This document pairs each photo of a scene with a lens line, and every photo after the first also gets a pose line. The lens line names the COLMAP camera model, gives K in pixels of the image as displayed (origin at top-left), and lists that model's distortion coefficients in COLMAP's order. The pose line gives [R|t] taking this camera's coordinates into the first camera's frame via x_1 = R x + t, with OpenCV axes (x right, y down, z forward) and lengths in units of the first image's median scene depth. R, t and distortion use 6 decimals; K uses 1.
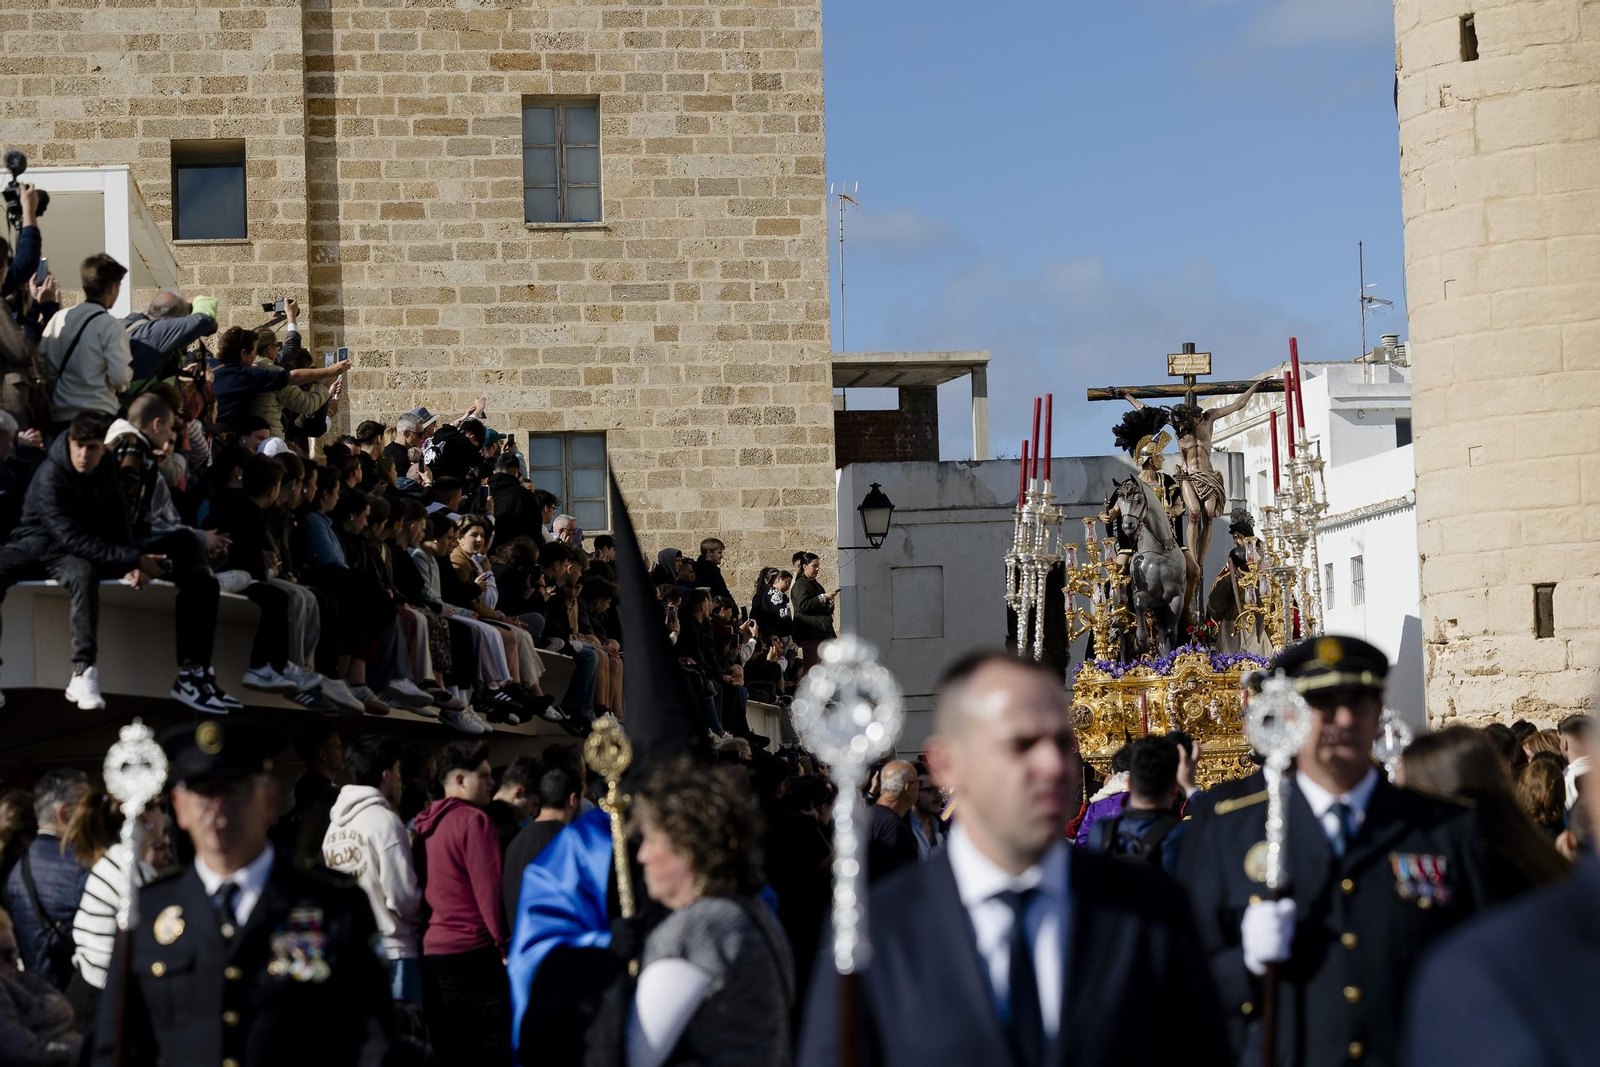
lens RADIAL K [[4279.1, 0, 800.0], [0, 4279.1, 533.5], [0, 0, 1]] dist [-0.039076, -1.149127]
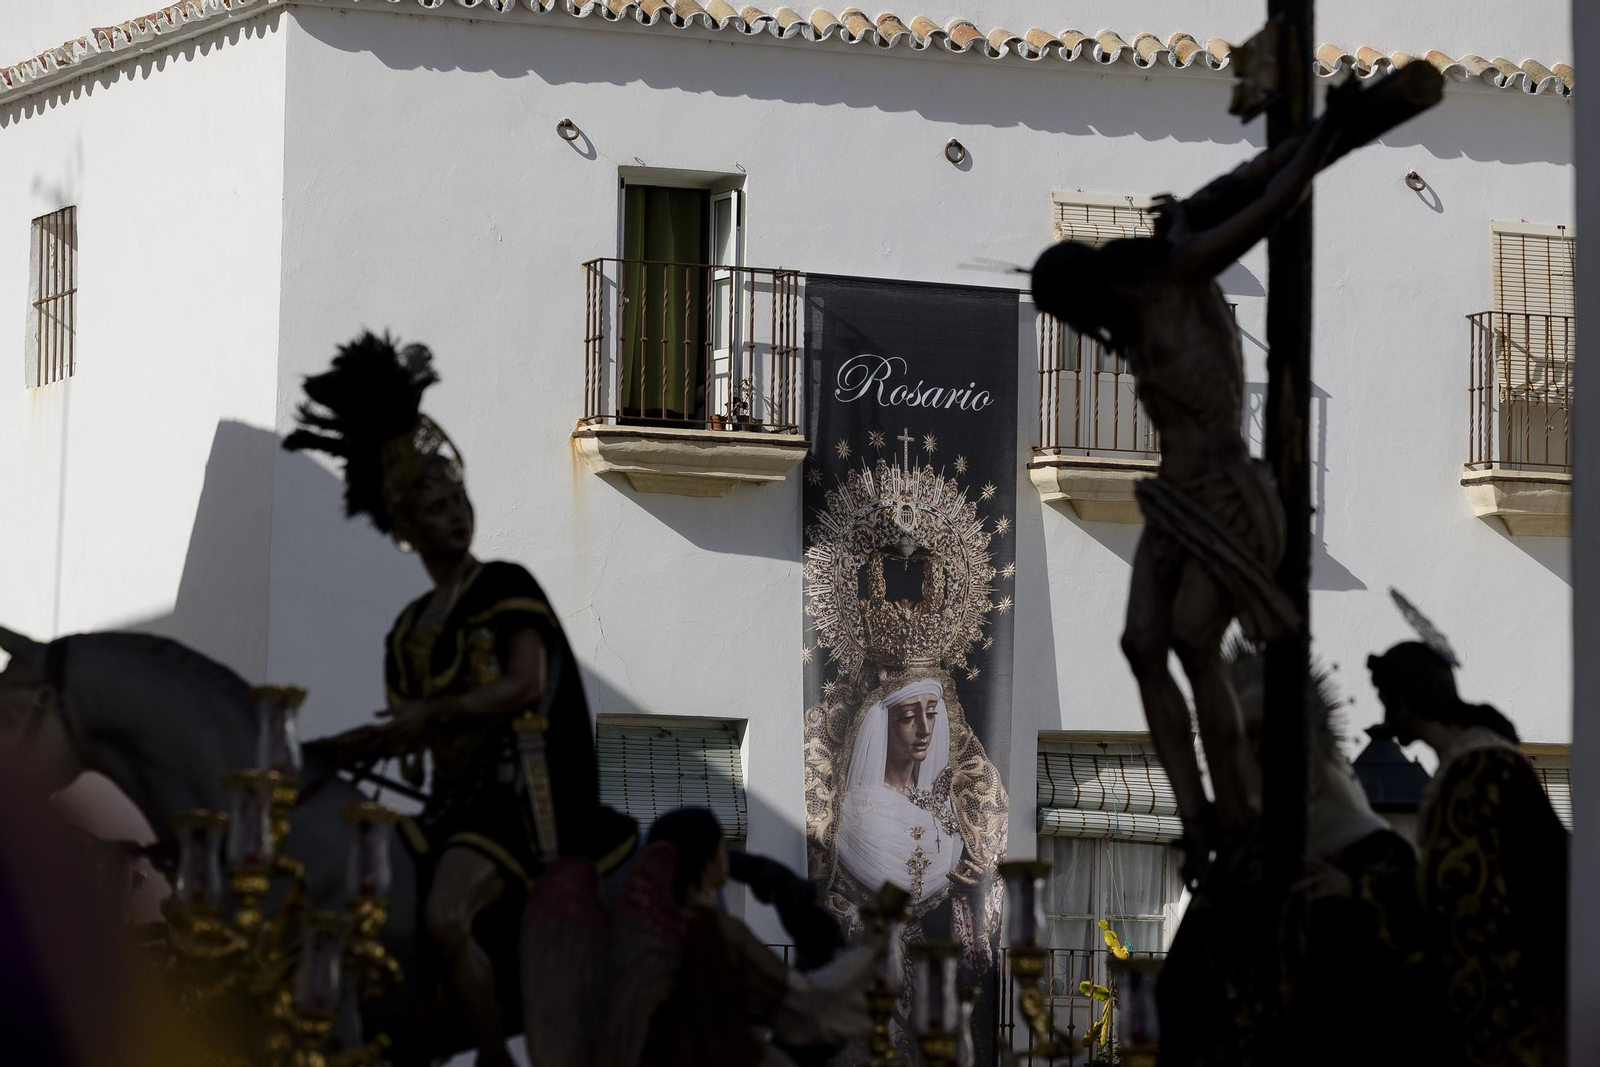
lens RADIAL K [[6763.0, 0, 800.0], [0, 6763.0, 533.5], [0, 0, 1]] dist [-0.053514, -0.391335]
pose [[0.970272, 0.070805, 0.231429, 0.130956], [-0.071996, 0.997399, -0.003307, 0.043071], [-0.231061, -0.013453, 0.972846, 0.953801]]
